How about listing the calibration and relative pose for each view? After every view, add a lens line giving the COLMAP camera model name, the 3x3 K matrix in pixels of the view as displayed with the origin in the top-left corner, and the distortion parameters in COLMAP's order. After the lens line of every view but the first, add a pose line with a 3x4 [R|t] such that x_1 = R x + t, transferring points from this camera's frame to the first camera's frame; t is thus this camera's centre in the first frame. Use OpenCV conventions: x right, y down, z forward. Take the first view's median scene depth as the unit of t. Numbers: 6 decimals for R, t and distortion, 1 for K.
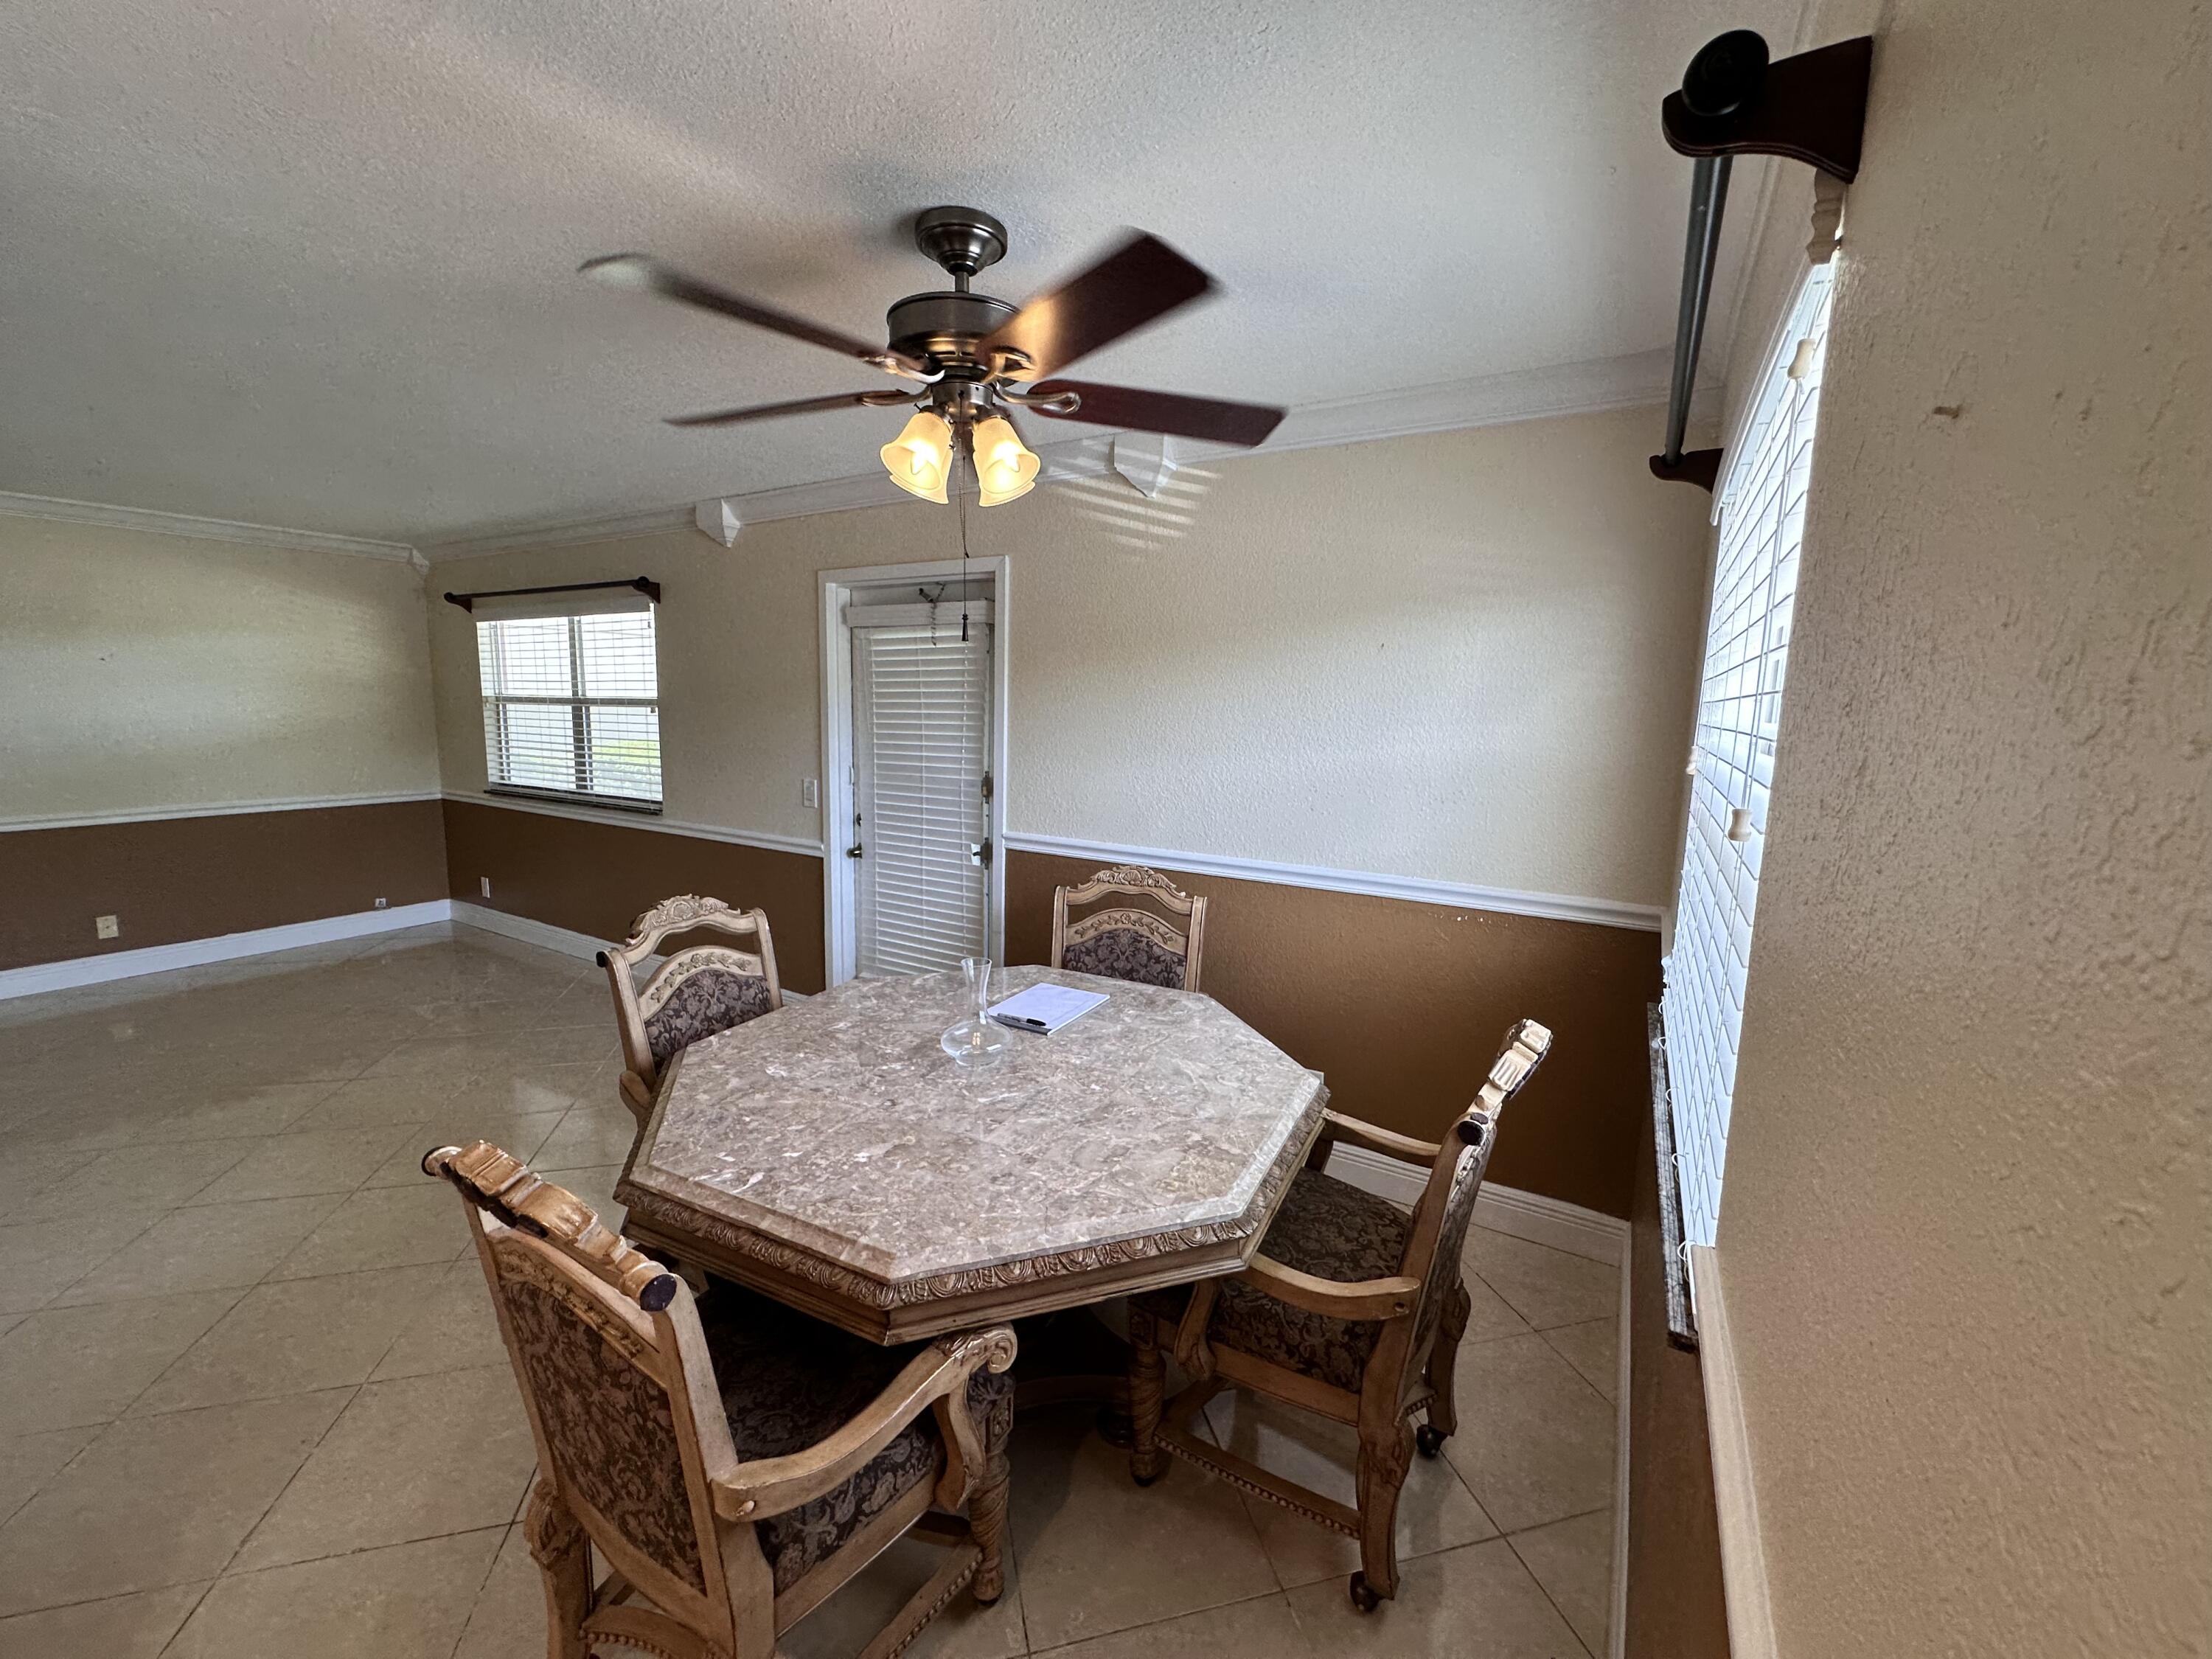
lens RADIAL K [[882.1, 0, 1118.6], [0, 882.1, 824.2], [0, 0, 1]] dist [-0.005129, 0.001333]
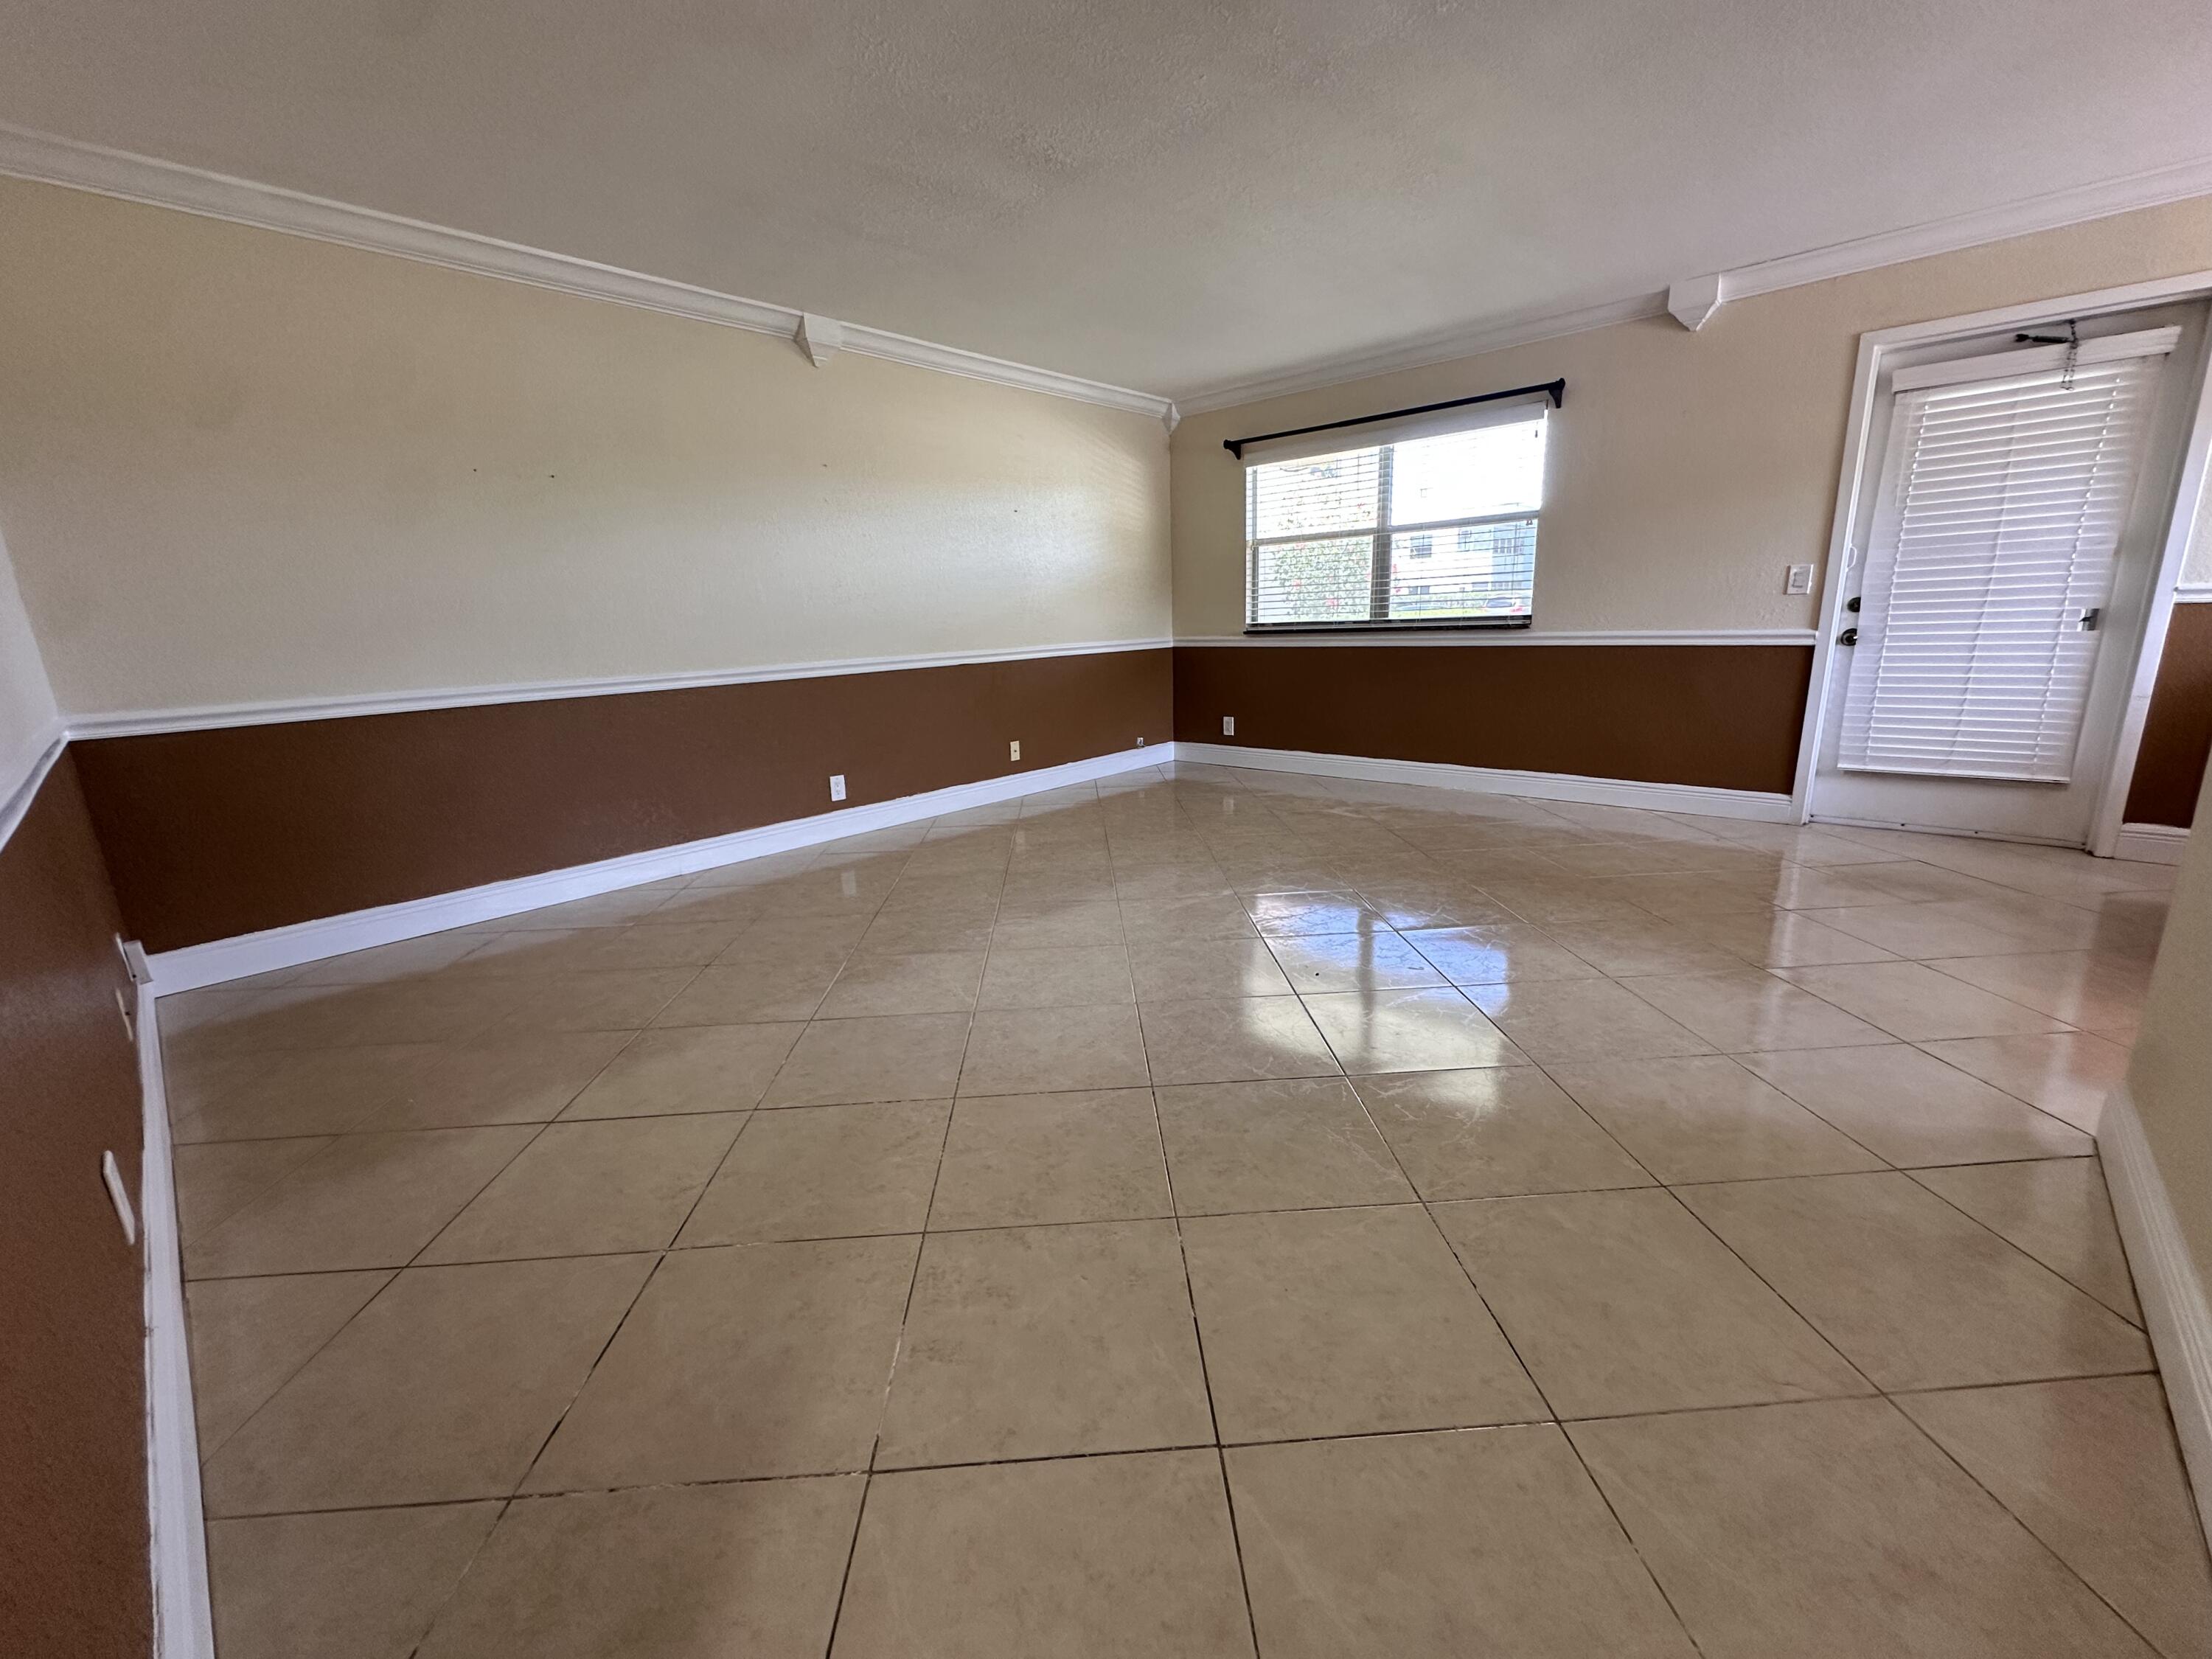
lens RADIAL K [[882.1, 0, 1111.1], [0, 882.1, 828.2], [0, 0, 1]] dist [-0.005129, 0.001333]
pose [[0.977518, -0.005800, -0.210773, -0.833084], [0.027223, 0.994727, 0.098884, 0.113880], [0.209088, -0.102399, 0.972521, -0.132073]]
